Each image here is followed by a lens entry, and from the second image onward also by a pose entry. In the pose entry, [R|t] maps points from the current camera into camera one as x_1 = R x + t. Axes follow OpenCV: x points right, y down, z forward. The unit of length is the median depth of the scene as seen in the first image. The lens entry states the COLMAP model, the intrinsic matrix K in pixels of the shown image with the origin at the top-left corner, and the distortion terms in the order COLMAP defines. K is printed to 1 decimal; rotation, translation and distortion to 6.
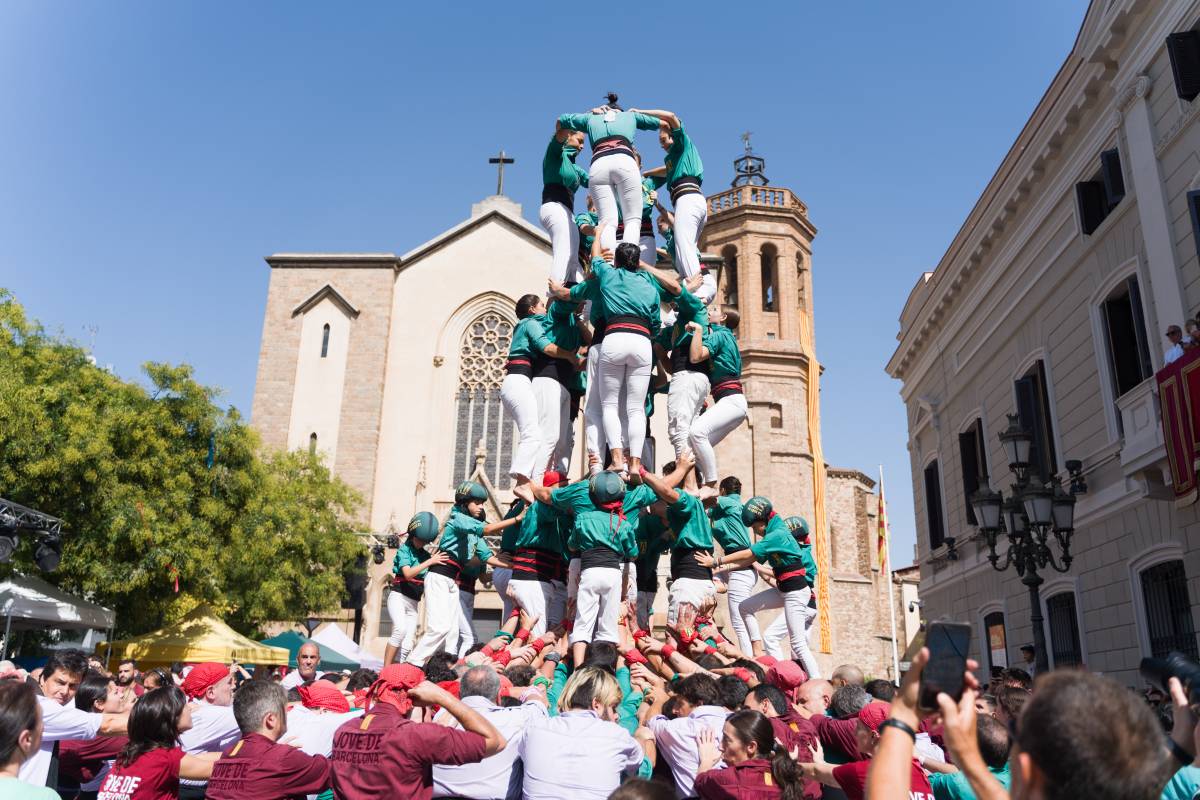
lens RADIAL K [[949.6, 0, 599.7], [0, 949.6, 403.3], [0, 0, 1]] dist [0.003405, -0.005463]
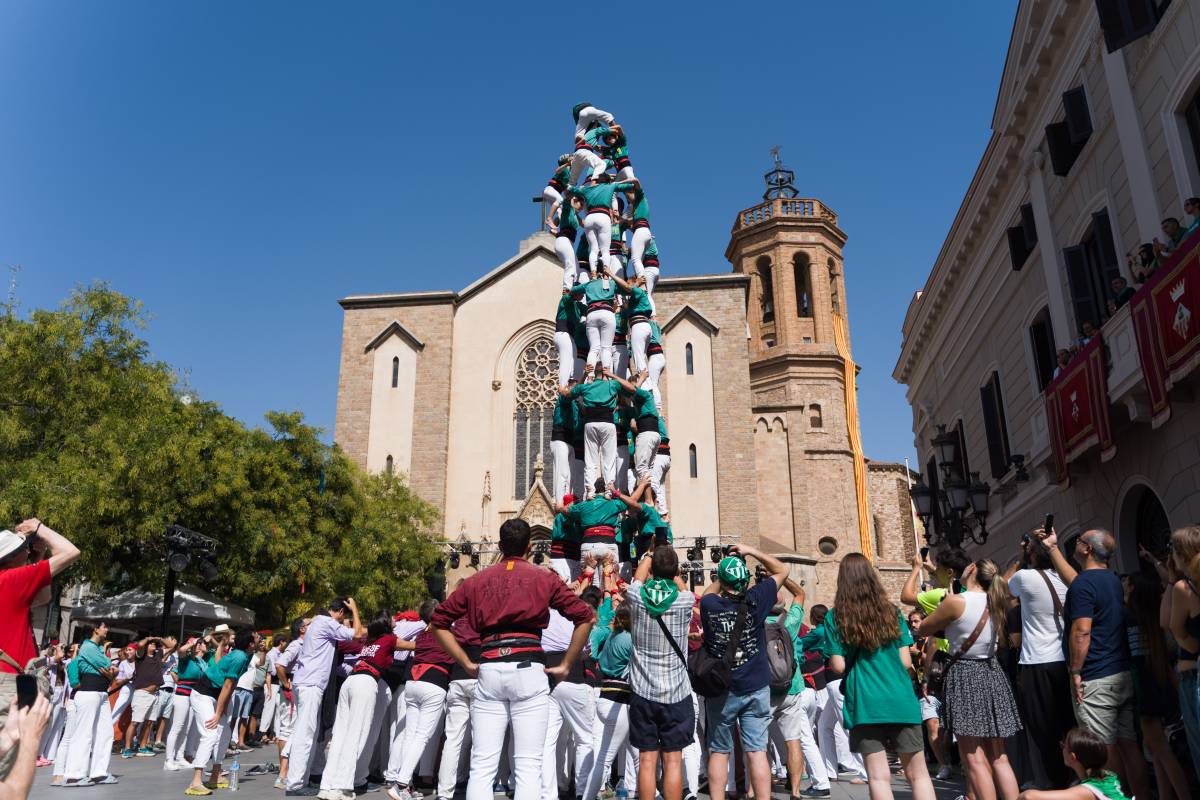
lens RADIAL K [[949.6, 0, 600.8], [0, 949.6, 398.2], [0, 0, 1]] dist [0.003405, -0.005463]
pose [[0.996881, -0.052744, -0.058701, 0.015746], [0.052202, 0.998579, -0.010741, -0.010821], [0.059184, 0.007643, 0.998218, -0.098923]]
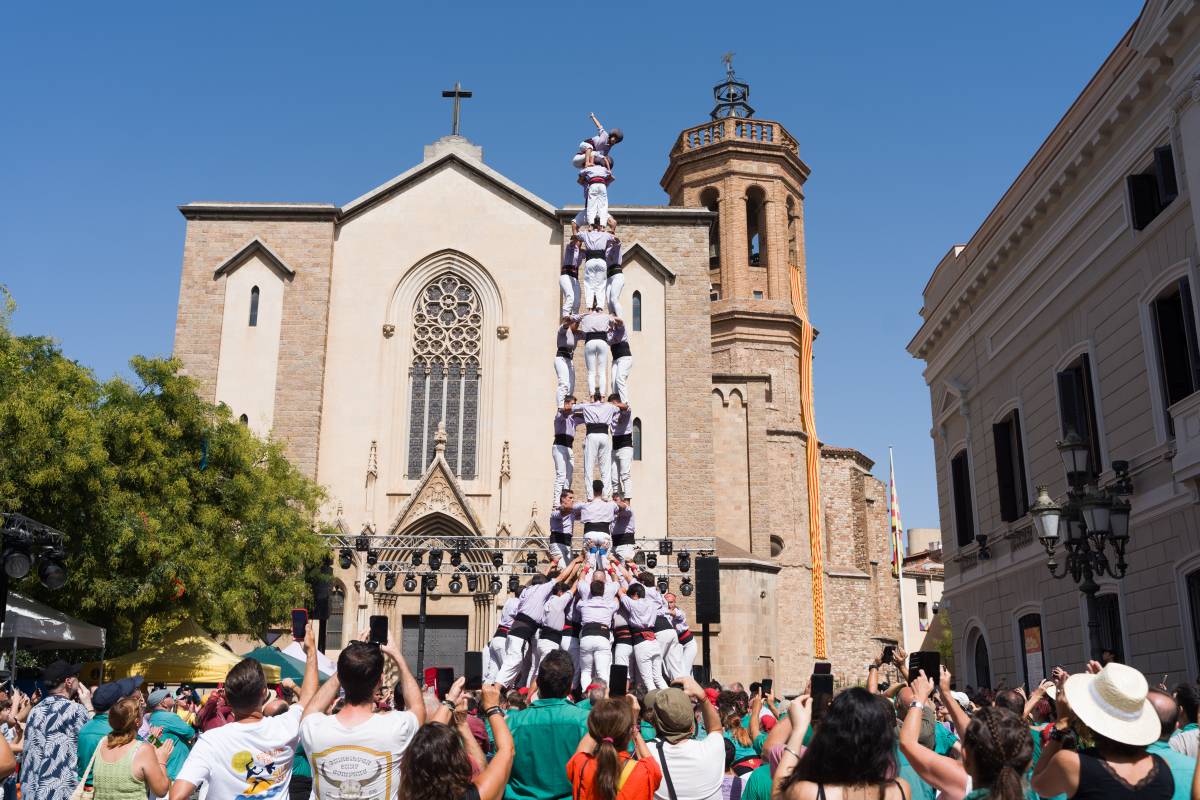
lens RADIAL K [[1152.3, 0, 604.4], [0, 1152.3, 402.7], [0, 0, 1]] dist [-0.004257, 0.000000]
pose [[0.997791, -0.002799, 0.066371, -0.043277], [0.000371, 0.999331, 0.036564, -0.017047], [-0.066429, -0.036458, 0.997125, -0.057095]]
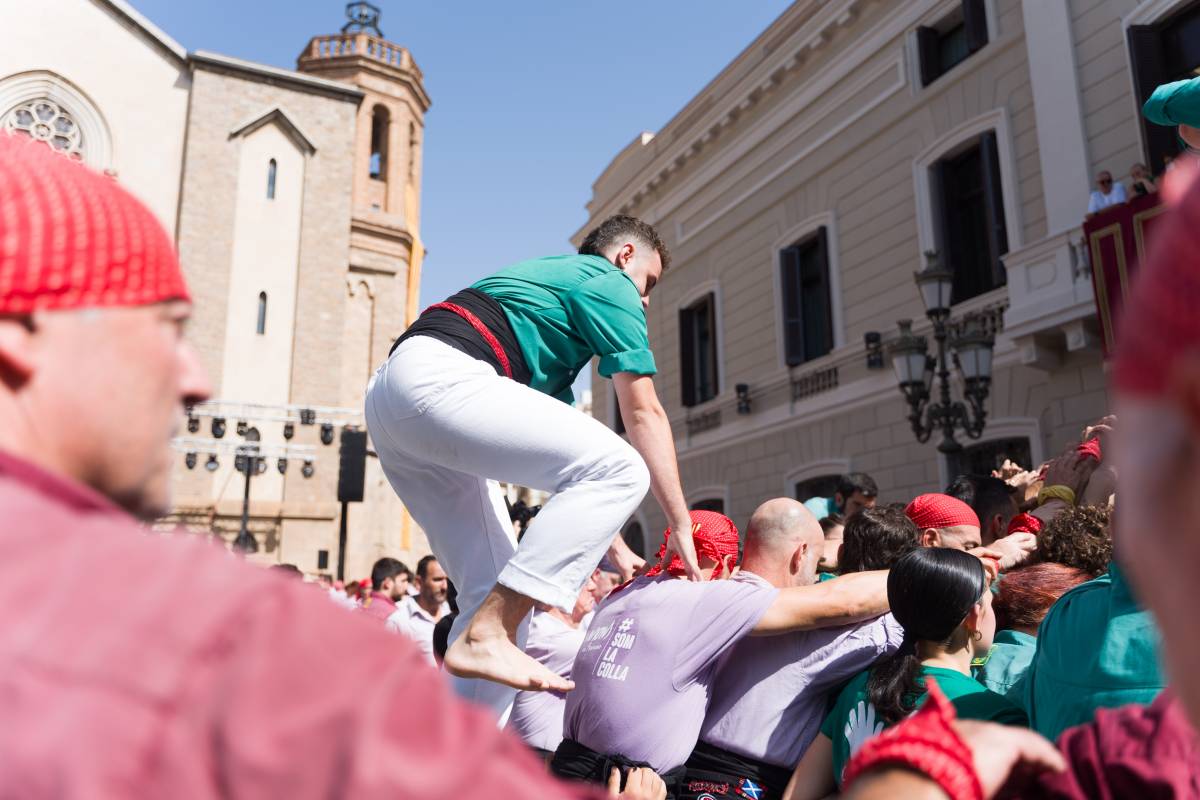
lens RADIAL K [[949.6, 0, 597.2], [0, 949.6, 404.3], [0, 0, 1]] dist [0.003405, -0.005463]
pose [[0.882488, 0.070796, 0.464977, -0.062496], [-0.117644, 0.990407, 0.072483, 0.036941], [-0.455385, -0.118667, 0.882351, 0.120148]]
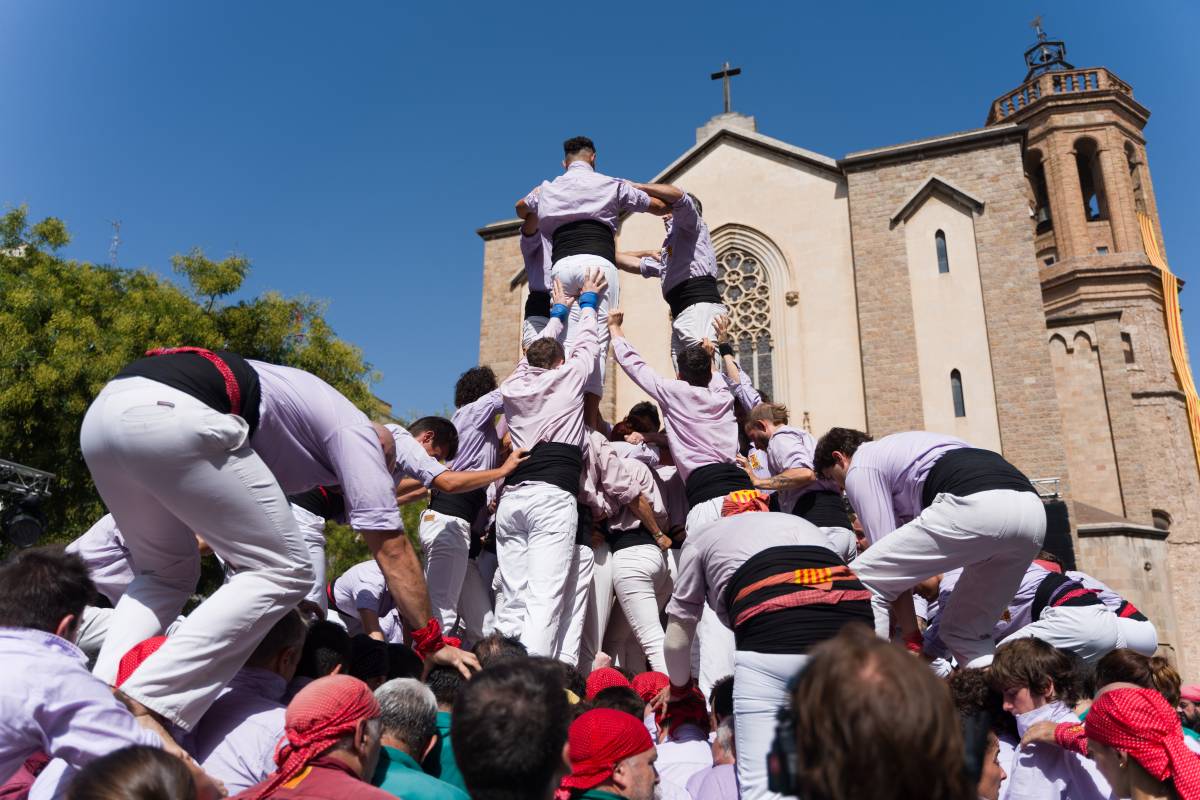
lens RADIAL K [[949.6, 0, 593.8], [0, 949.6, 403.3], [0, 0, 1]] dist [0.003405, -0.005463]
pose [[0.945507, -0.114160, -0.304932, 0.009846], [0.109226, 0.993461, -0.033254, 0.052981], [0.306734, -0.001865, 0.951793, 0.176558]]
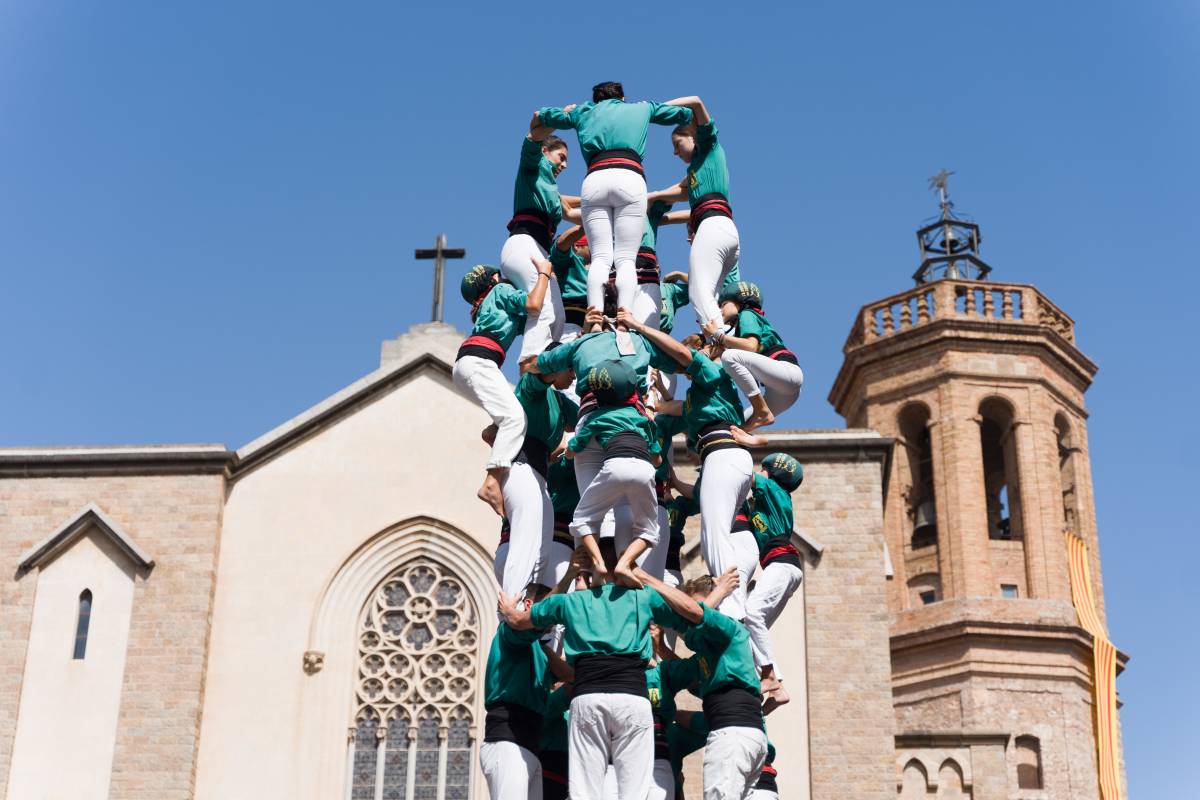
lens RADIAL K [[2065.9, 0, 589.4], [0, 2065.9, 405.0], [0, 0, 1]] dist [0.015991, 0.000000]
pose [[0.999282, -0.023214, -0.029951, 0.006065], [0.018172, 0.987139, -0.158827, -0.003641], [0.033253, 0.158169, 0.986852, -0.058668]]
